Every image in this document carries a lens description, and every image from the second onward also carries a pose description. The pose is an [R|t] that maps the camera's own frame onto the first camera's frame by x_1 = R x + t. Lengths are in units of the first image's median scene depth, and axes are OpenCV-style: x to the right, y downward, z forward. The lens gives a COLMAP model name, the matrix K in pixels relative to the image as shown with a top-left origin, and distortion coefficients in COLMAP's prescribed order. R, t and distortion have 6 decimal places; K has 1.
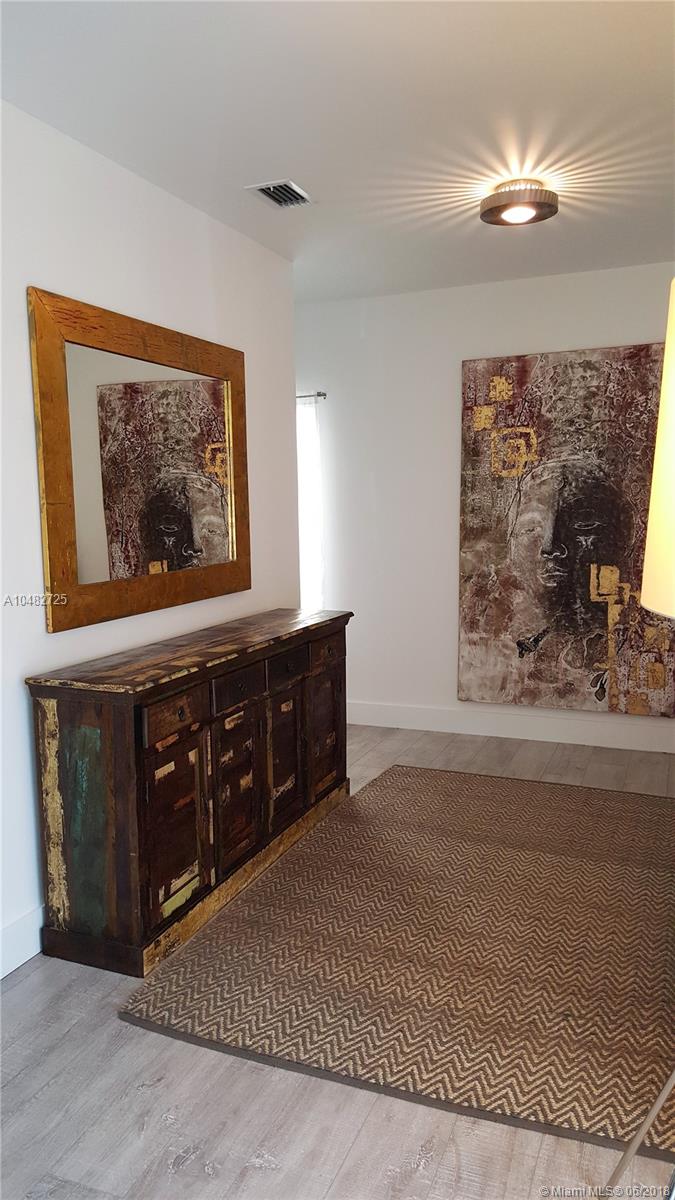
lens RADIAL K [[897.3, 0, 325.1], [0, 897.3, 599.0], [0, 0, 1]] dist [0.169488, -0.286910]
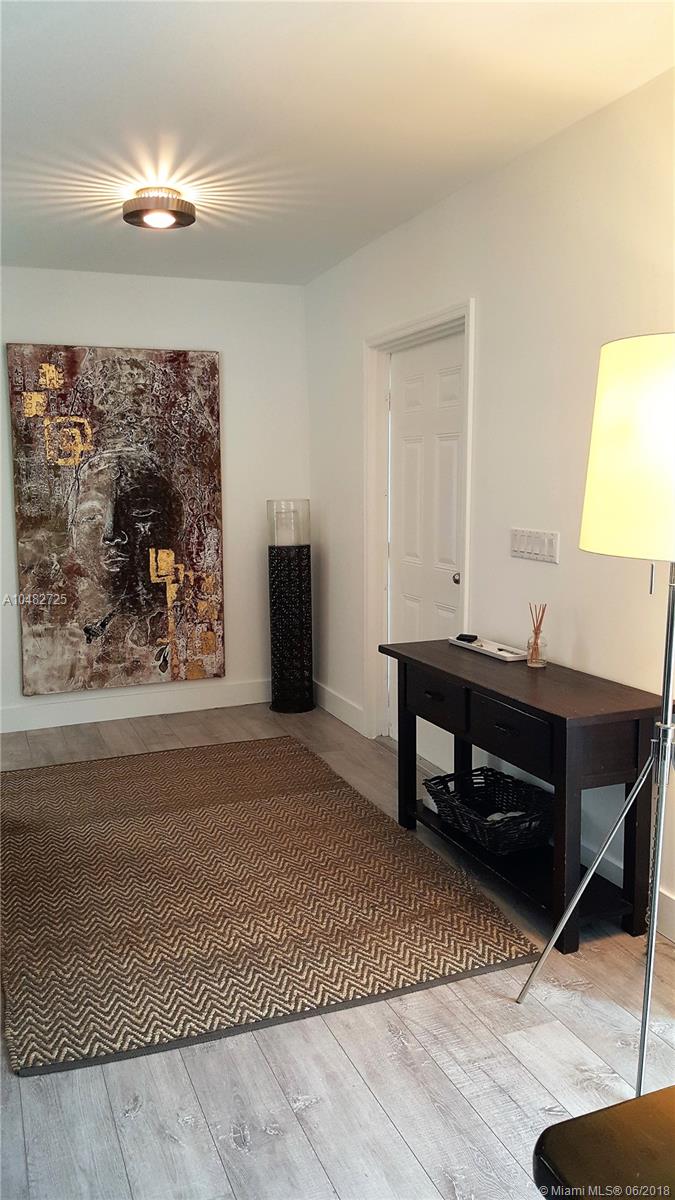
lens RADIAL K [[897.3, 0, 325.1], [0, 897.3, 599.0], [0, 0, 1]] dist [0.169488, -0.286910]
pose [[0.715986, -0.087735, 0.692580, -0.308501], [0.079056, 0.995880, 0.044428, -0.009705], [-0.693624, 0.022943, 0.719972, 0.078059]]
